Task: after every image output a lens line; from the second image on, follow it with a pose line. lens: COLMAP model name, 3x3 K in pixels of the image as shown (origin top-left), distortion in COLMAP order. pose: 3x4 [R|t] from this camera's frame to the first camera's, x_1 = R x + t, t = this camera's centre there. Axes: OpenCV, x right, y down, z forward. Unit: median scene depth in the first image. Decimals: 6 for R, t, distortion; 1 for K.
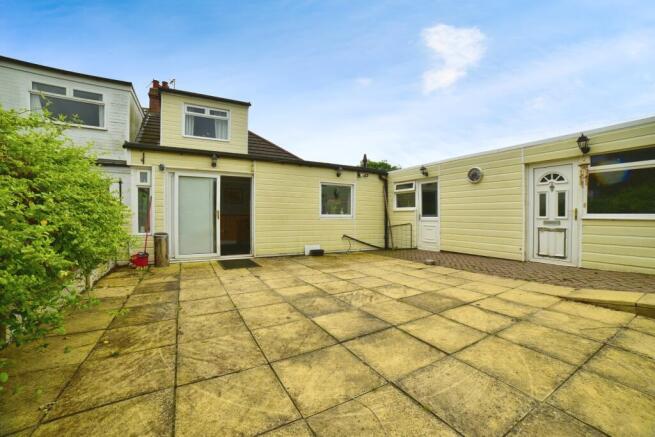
lens RADIAL K [[261.4, 0, 327.5], [0, 261.4, 218.5], [0, 0, 1]] dist [-0.096248, 0.030159]
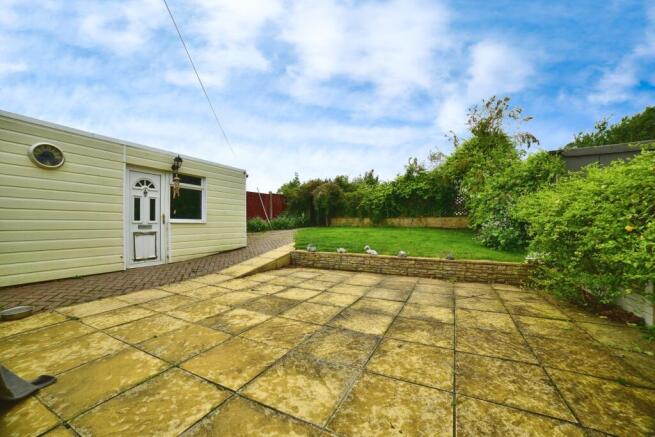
lens RADIAL K [[261.4, 0, 327.5], [0, 261.4, 218.5], [0, 0, 1]] dist [-0.096248, 0.030159]
pose [[-0.564880, 0.007626, 0.825138, -0.555471], [-0.000602, 0.999953, -0.009654, -0.011688], [-0.825173, -0.005950, -0.564849, 1.323130]]
